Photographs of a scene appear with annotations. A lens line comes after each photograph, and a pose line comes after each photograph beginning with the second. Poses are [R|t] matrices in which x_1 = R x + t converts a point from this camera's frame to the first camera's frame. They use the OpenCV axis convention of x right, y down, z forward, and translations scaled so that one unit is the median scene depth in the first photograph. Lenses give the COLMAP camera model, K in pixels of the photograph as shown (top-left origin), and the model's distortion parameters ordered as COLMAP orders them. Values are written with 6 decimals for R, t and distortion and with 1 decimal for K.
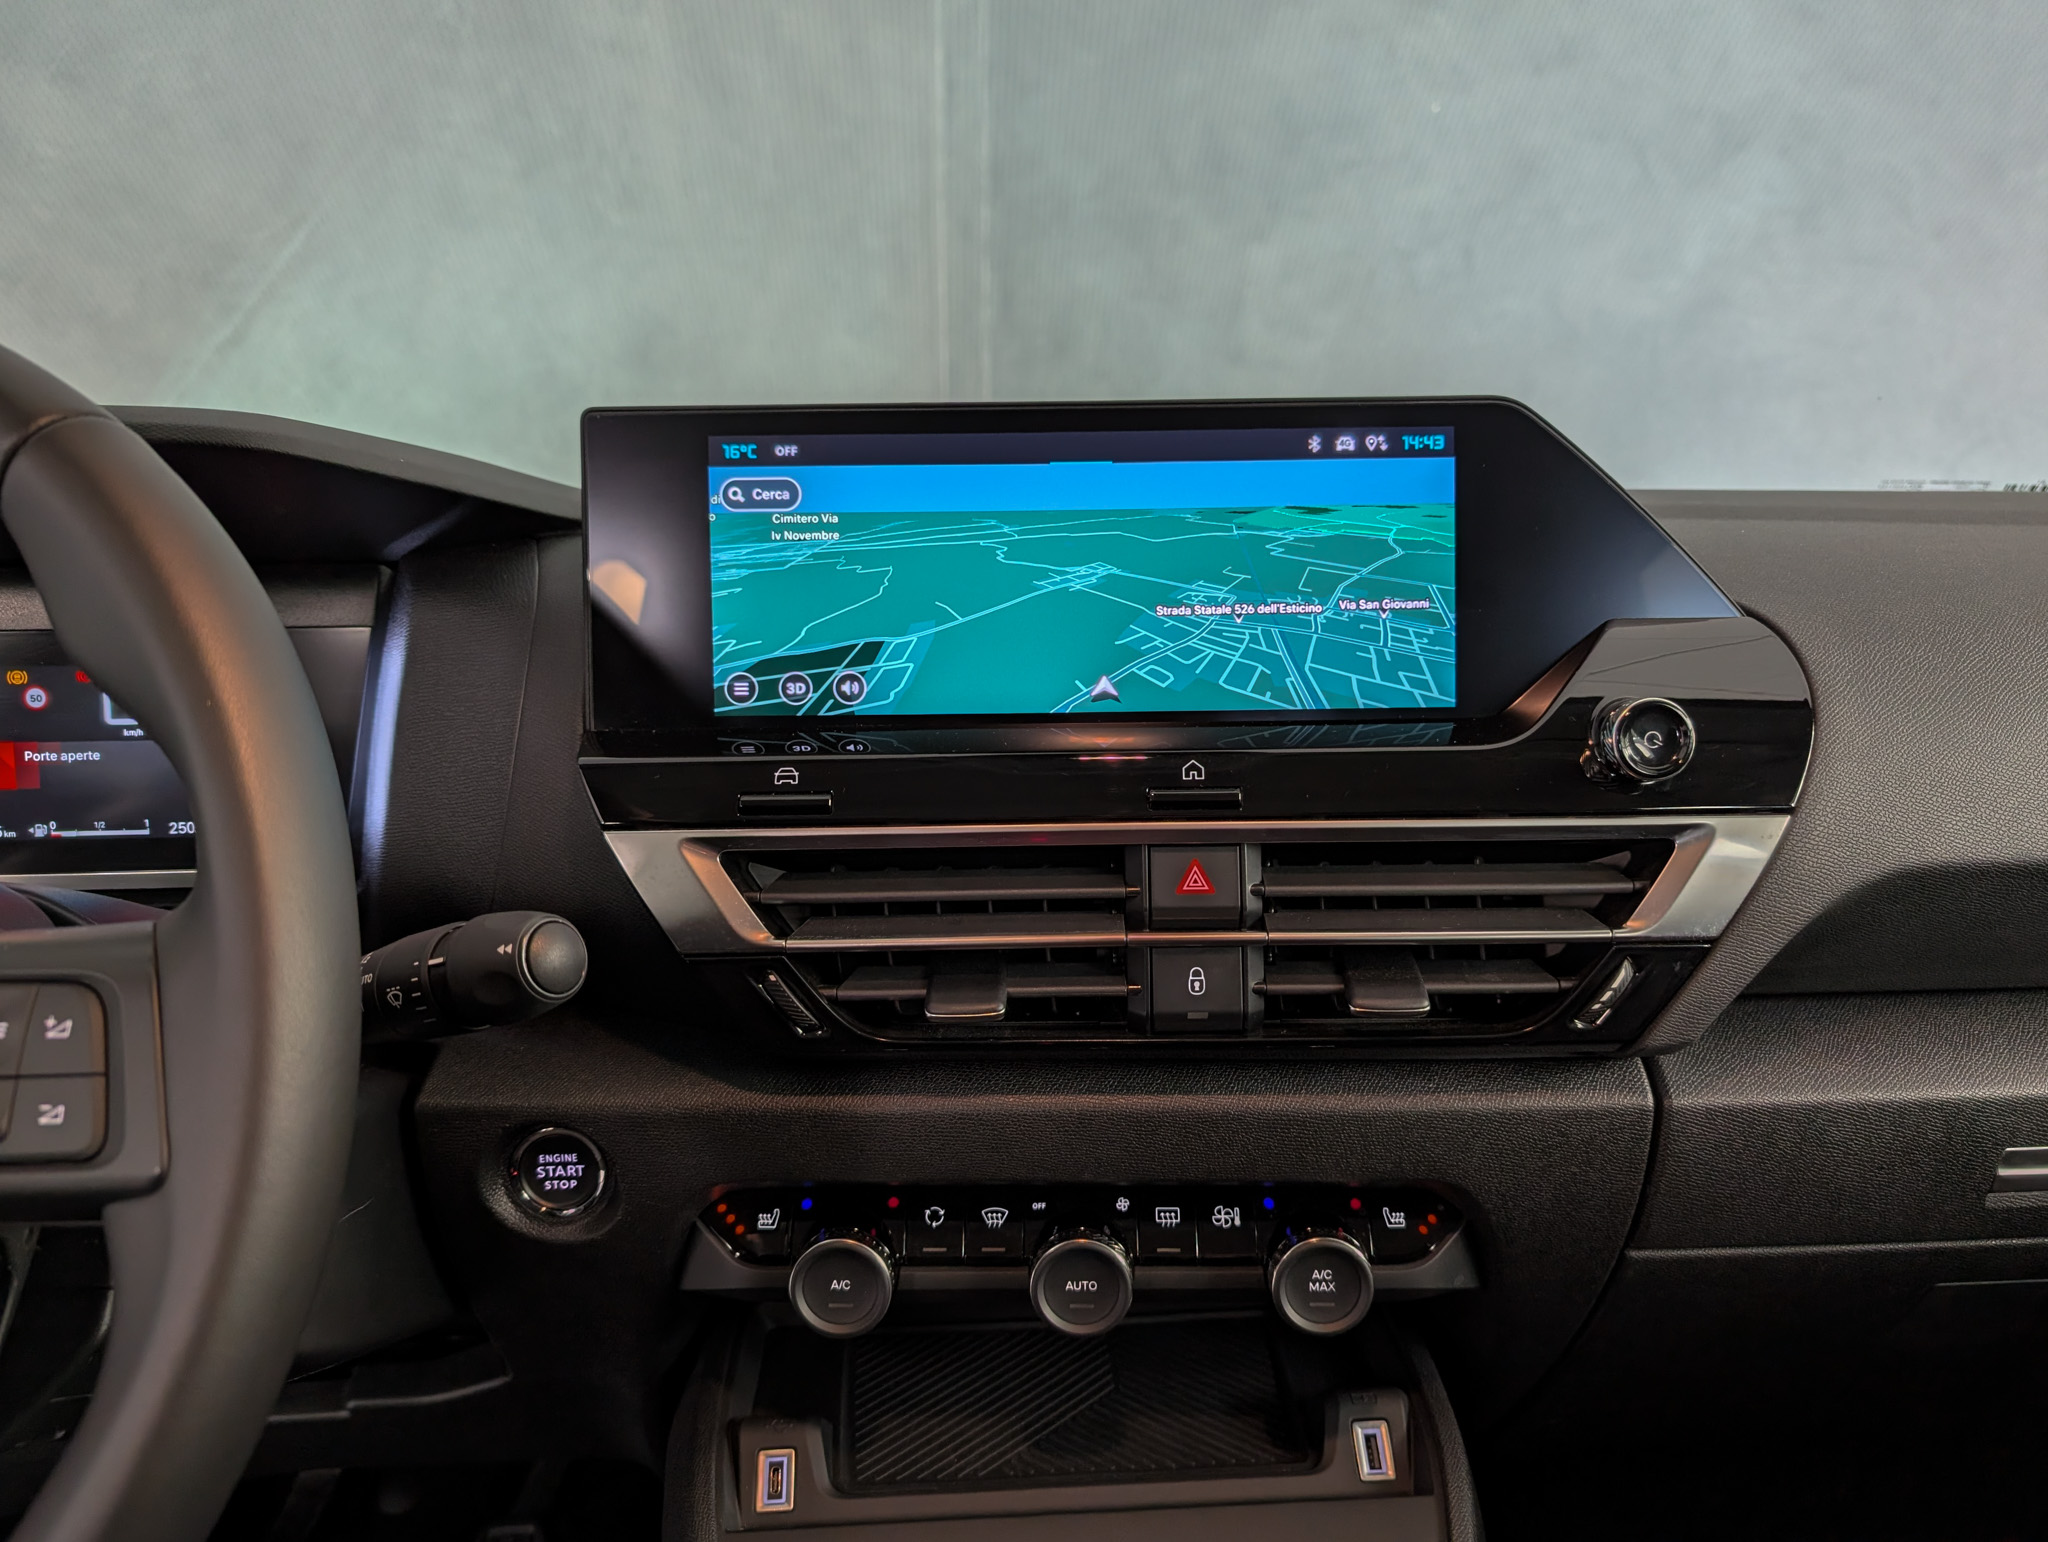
lens RADIAL K [[1505.4, 0, 1064.5], [0, 1505.4, 769.2], [0, 0, 1]] dist [0.008723, -0.030735]
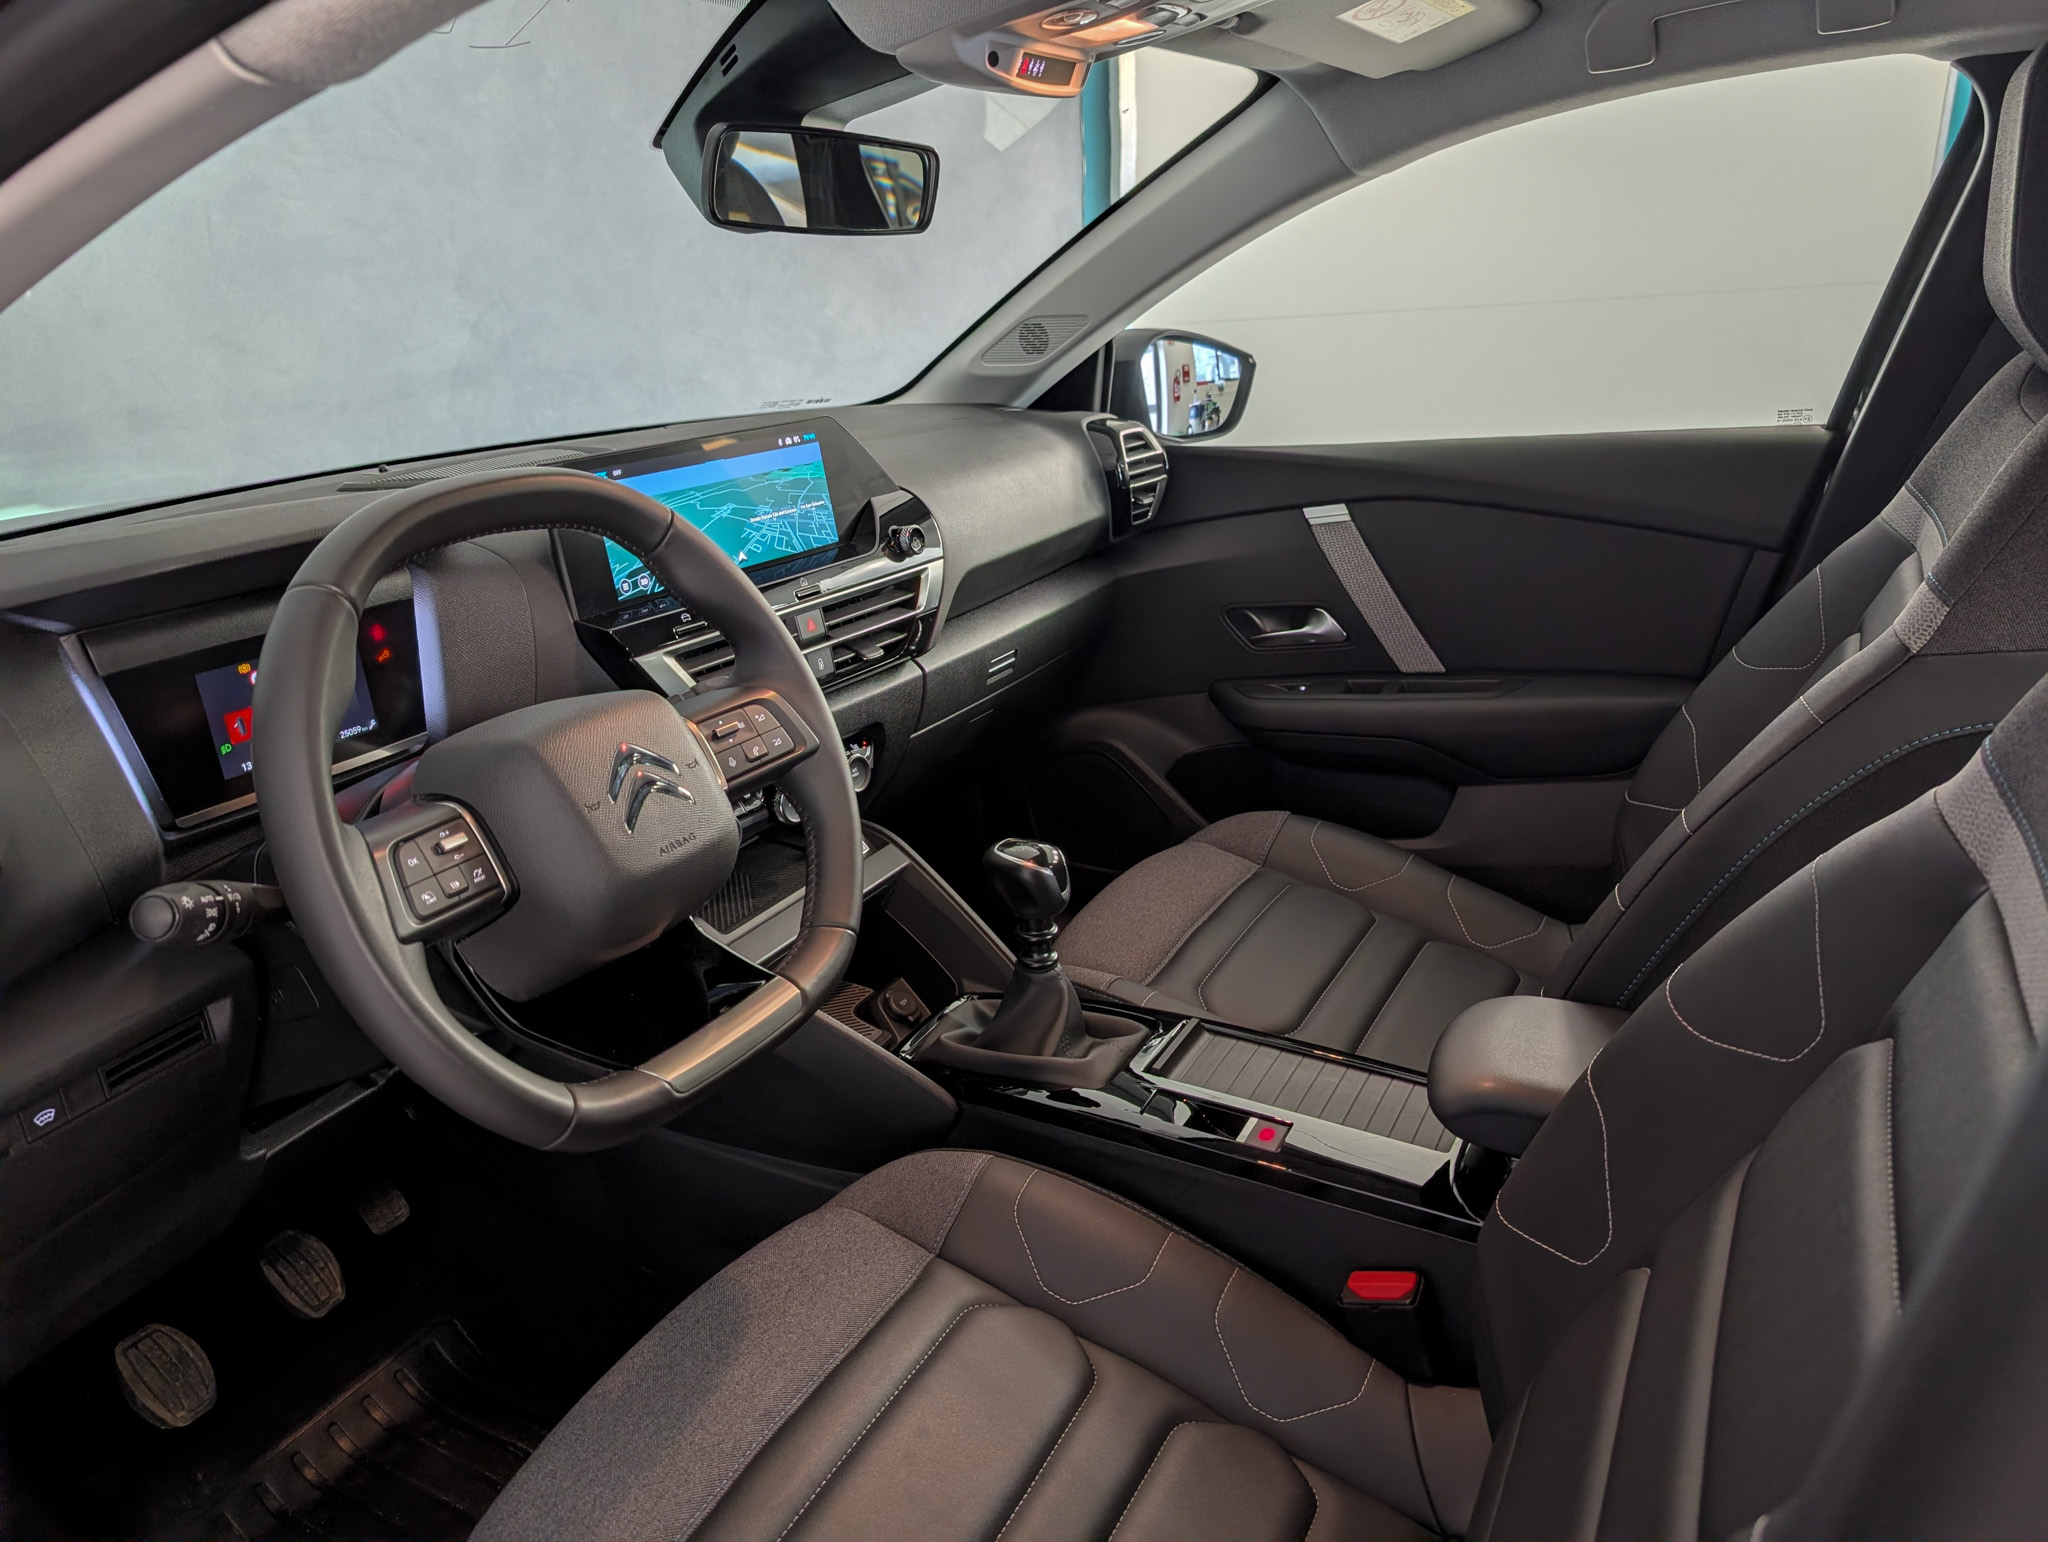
lens RADIAL K [[1505.4, 0, 1064.5], [0, 1505.4, 769.2], [0, 0, 1]] dist [0.008723, -0.030735]
pose [[0.509203, -0.286717, 0.811483, -1.710516], [0.179758, 0.957512, 0.225516, -0.176076], [-0.841664, 0.031037, 0.539108, -0.670588]]
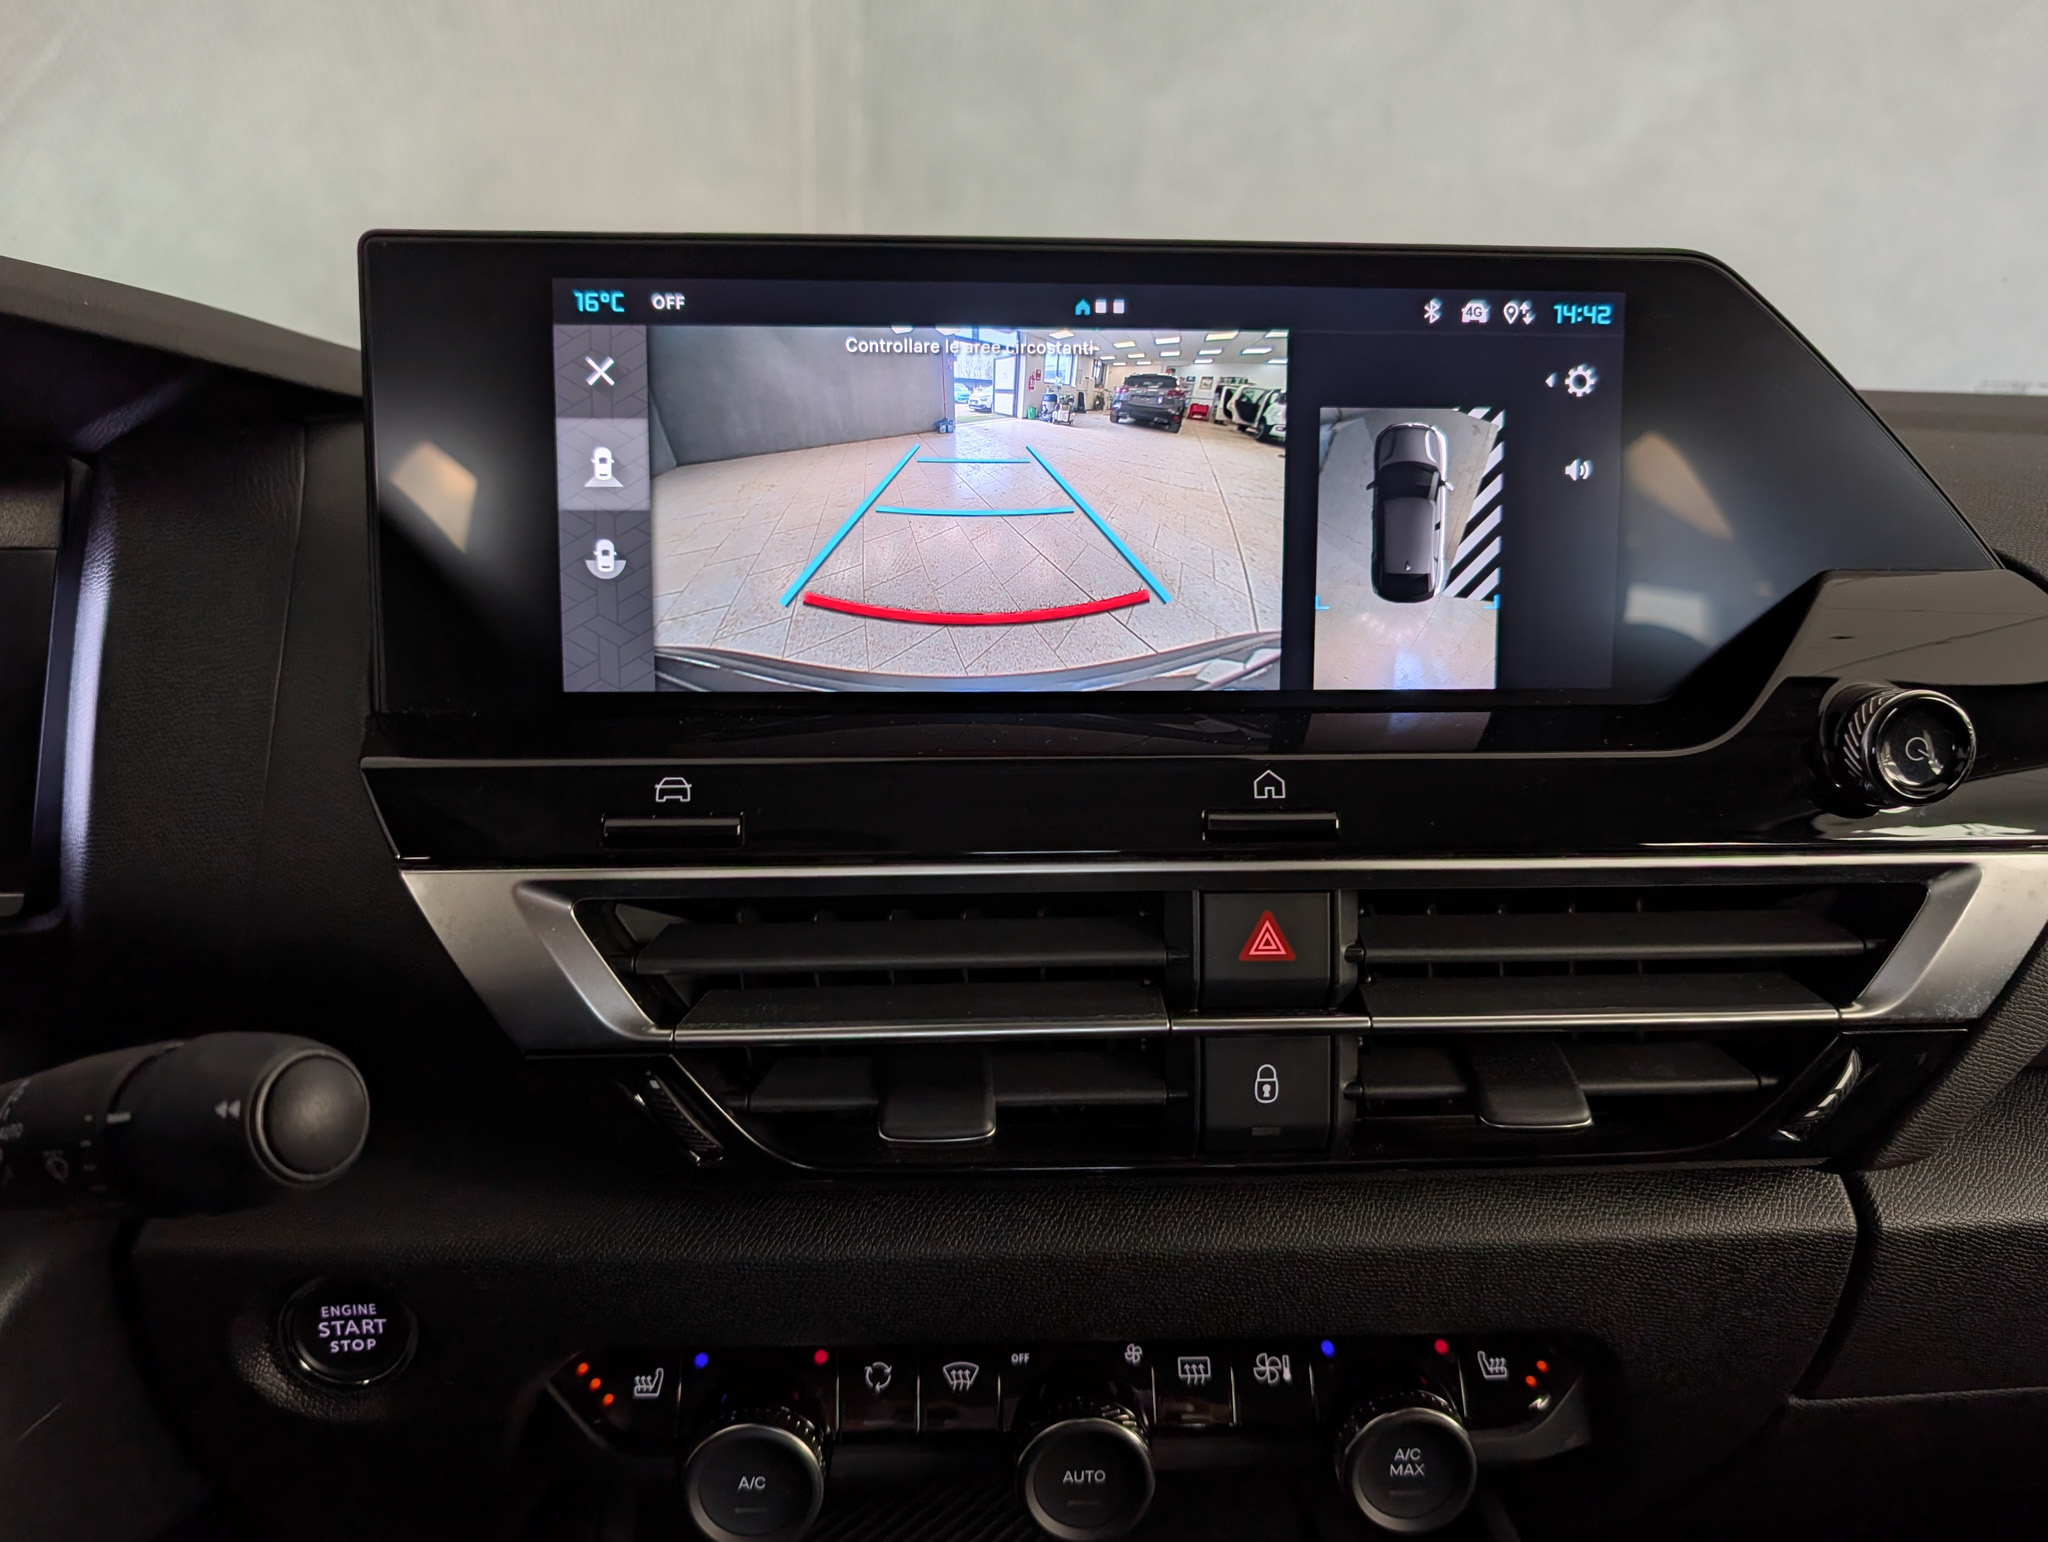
lens RADIAL K [[1552.1, 0, 1024.0], [0, 1552.1, 771.0], [0, 0, 1]] dist [-0.013268, 0.000950]
pose [[0.997804, 0.005908, 0.065977, -0.069478], [-0.010697, 0.997312, 0.072482, -0.052915], [-0.065371, -0.073029, 0.995185, 0.278692]]
